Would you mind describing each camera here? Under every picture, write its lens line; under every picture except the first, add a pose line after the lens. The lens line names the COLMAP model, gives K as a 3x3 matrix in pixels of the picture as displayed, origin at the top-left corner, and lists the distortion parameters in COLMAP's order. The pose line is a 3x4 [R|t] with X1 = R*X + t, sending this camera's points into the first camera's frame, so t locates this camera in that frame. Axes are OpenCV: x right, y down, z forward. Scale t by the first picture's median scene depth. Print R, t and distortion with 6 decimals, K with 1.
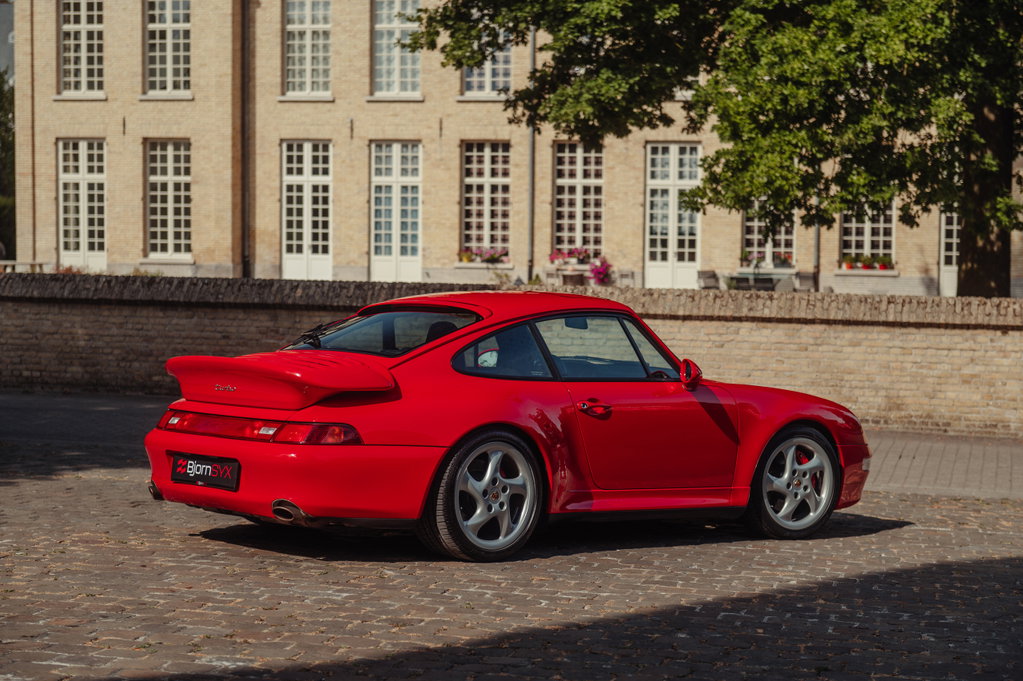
lens RADIAL K [[2125.6, 0, 540.5], [0, 2125.6, 342.5], [0, 0, 1]] dist [0.020983, -0.046668]
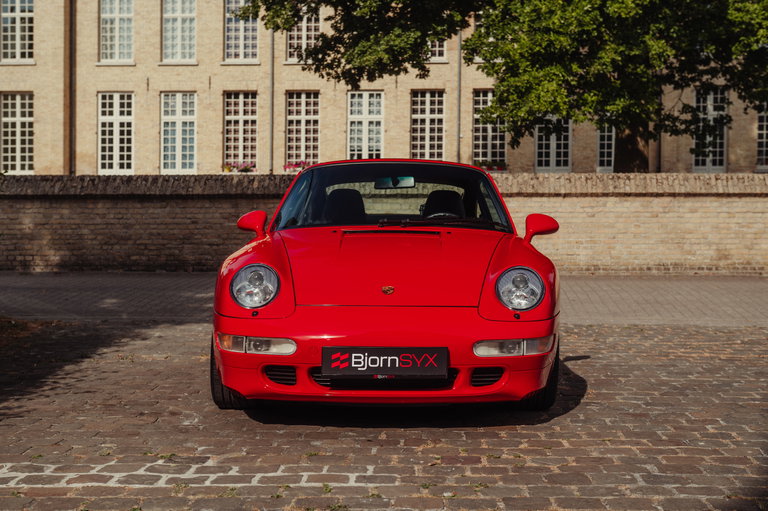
lens RADIAL K [[1231.5, 0, 467.8], [0, 1231.5, 113.1], [0, 0, 1]] dist [-0.019672, 0.047254]
pose [[0.972222, -0.013055, 0.233695, -0.072435], [0.033821, 0.995801, -0.085071, 0.000194], [-0.231604, 0.090612, 0.968581, 0.119601]]
